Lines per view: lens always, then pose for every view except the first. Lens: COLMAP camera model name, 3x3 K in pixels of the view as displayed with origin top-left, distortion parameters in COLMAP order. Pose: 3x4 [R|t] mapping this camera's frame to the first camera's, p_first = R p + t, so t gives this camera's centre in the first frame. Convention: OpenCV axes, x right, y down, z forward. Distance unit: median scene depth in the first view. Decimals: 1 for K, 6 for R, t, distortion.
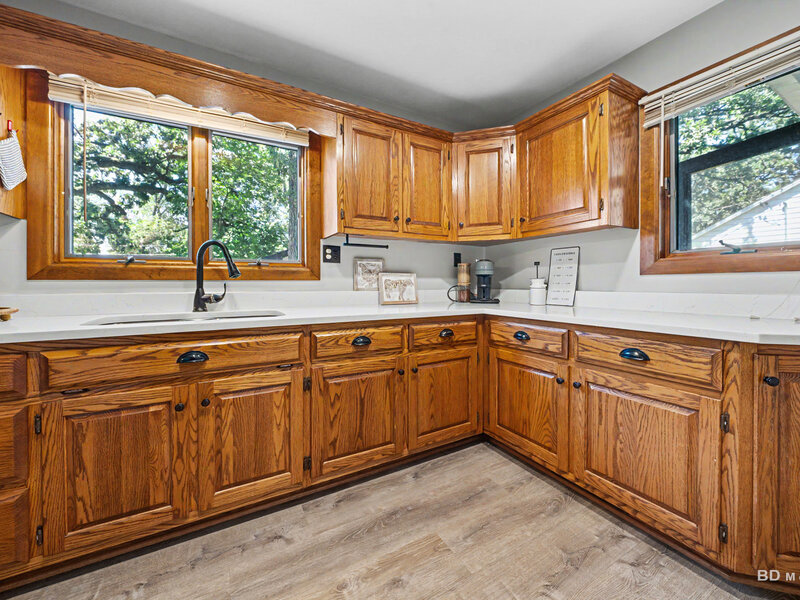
lens RADIAL K [[306.1, 0, 382.7], [0, 306.1, 287.0], [0, 0, 1]] dist [-0.000390, -0.000170]
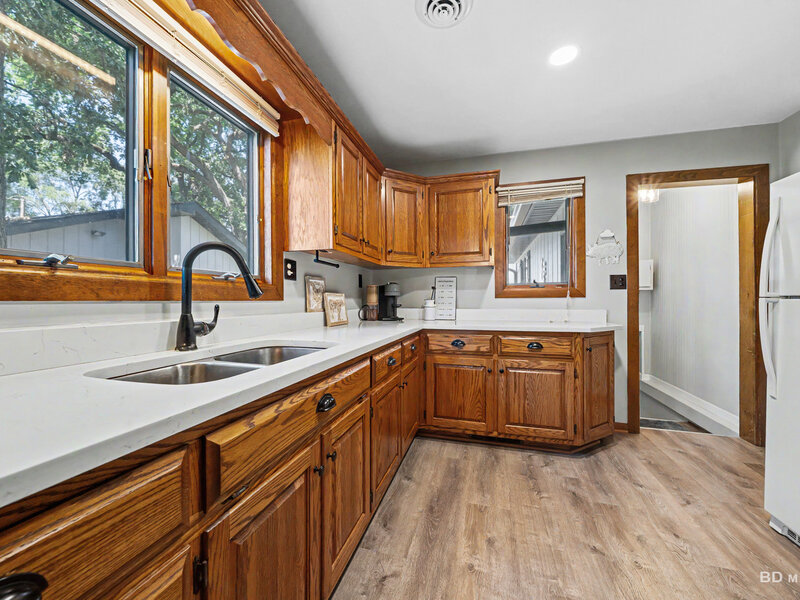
lens RADIAL K [[335.6, 0, 367.1], [0, 335.6, 301.2], [0, 0, 1]] dist [-0.003645, -0.000343]
pose [[0.712339, 0.000730, 0.701835, -0.889950], [0.006640, 0.999948, -0.007779, -0.015302], [-0.701804, 0.010202, 0.712297, 0.246756]]
